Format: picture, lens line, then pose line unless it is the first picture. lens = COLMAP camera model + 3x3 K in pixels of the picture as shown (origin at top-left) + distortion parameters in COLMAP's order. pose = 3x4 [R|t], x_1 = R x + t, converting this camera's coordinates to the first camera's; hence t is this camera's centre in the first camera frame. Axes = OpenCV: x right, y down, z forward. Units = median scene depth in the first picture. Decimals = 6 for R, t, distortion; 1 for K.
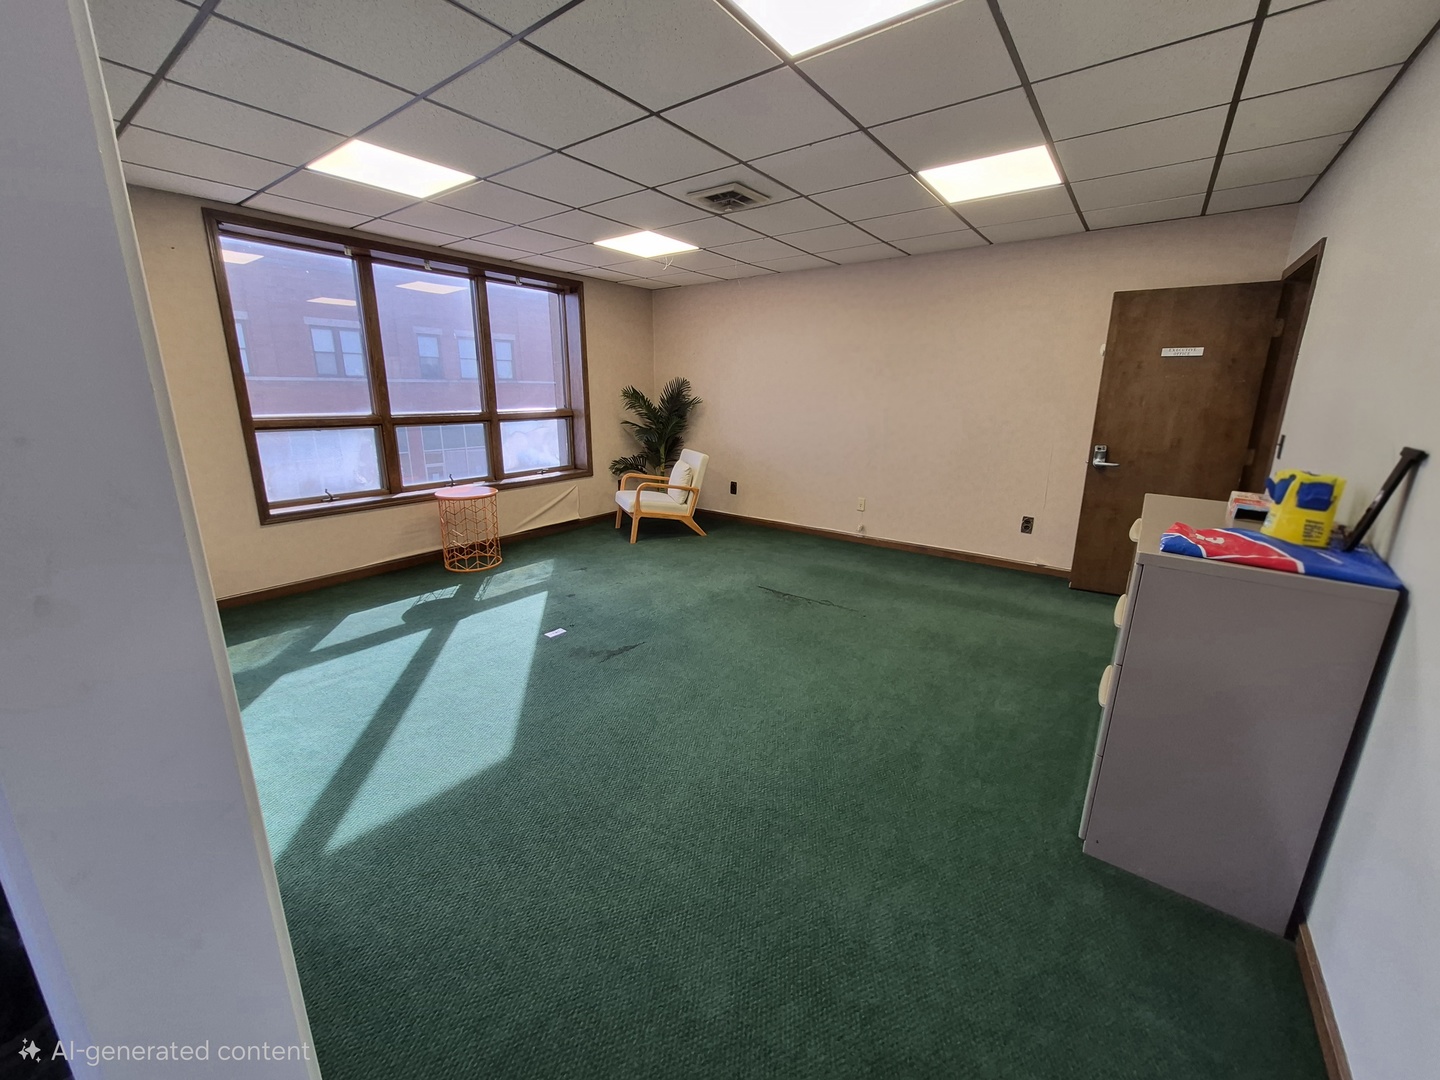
lens RADIAL K [[563.0, 0, 723.0], [0, 563.0, 532.4], [0, 0, 1]] dist [0.000461, 0.000664]
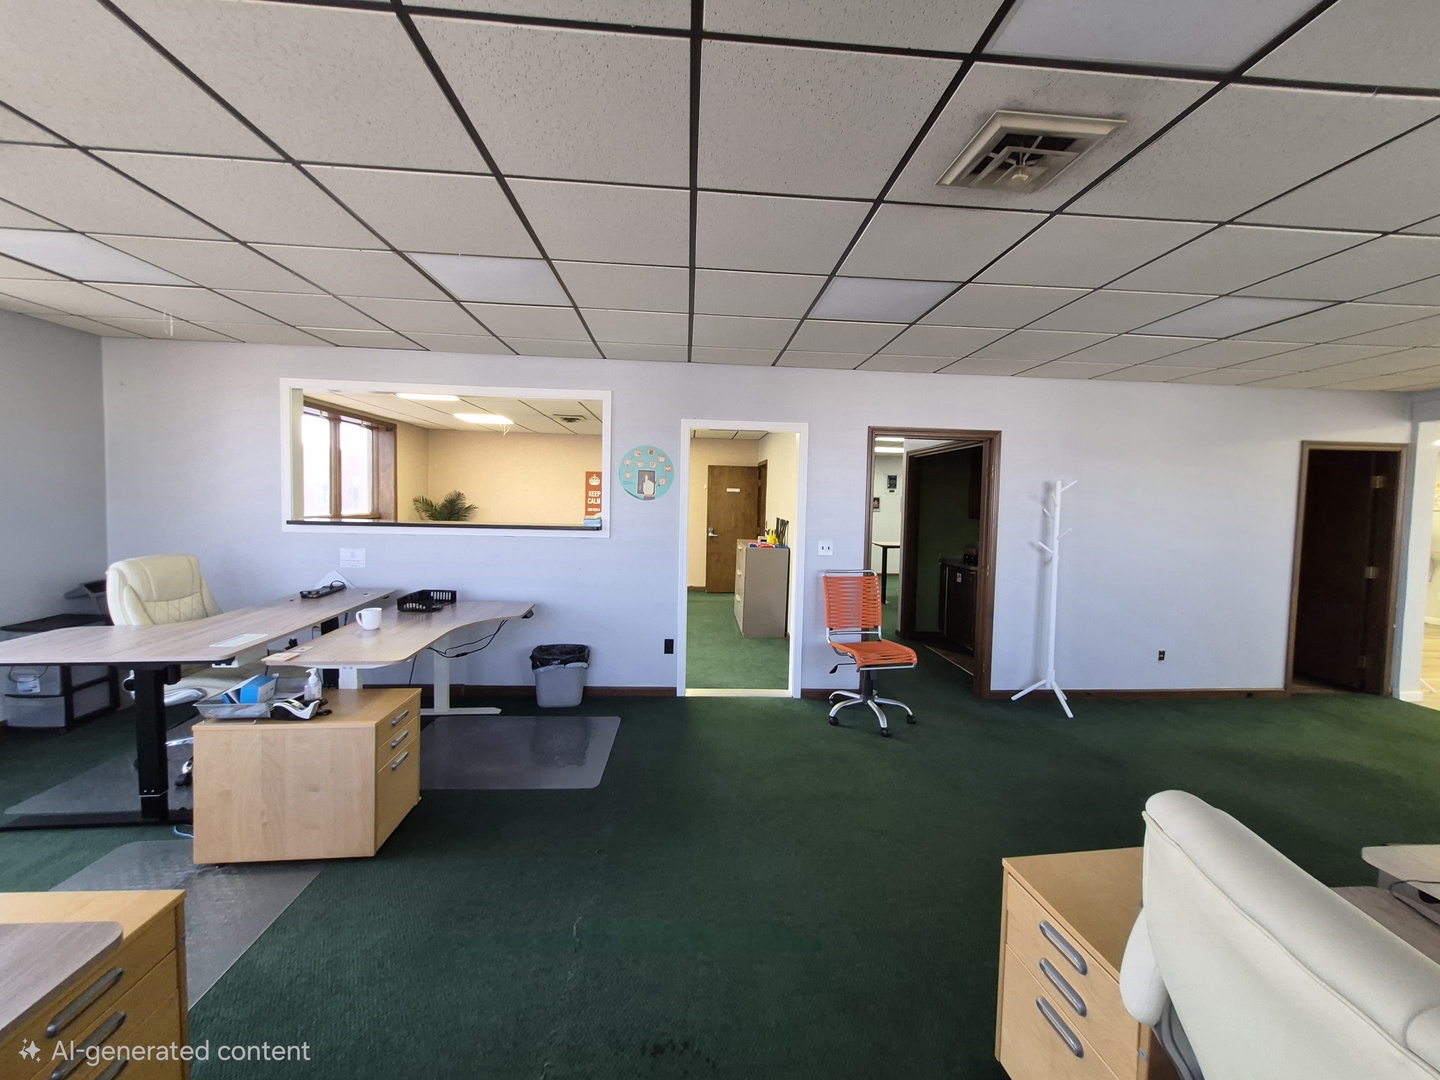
lens RADIAL K [[563.0, 0, 724.3], [0, 563.0, 543.3], [0, 0, 1]] dist [0.000461, 0.000664]
pose [[0.767754, -0.036541, 0.639702, -0.756002], [0.138003, 0.984371, -0.109398, 0.167917], [-0.625707, 0.172272, 0.760798, -0.769892]]
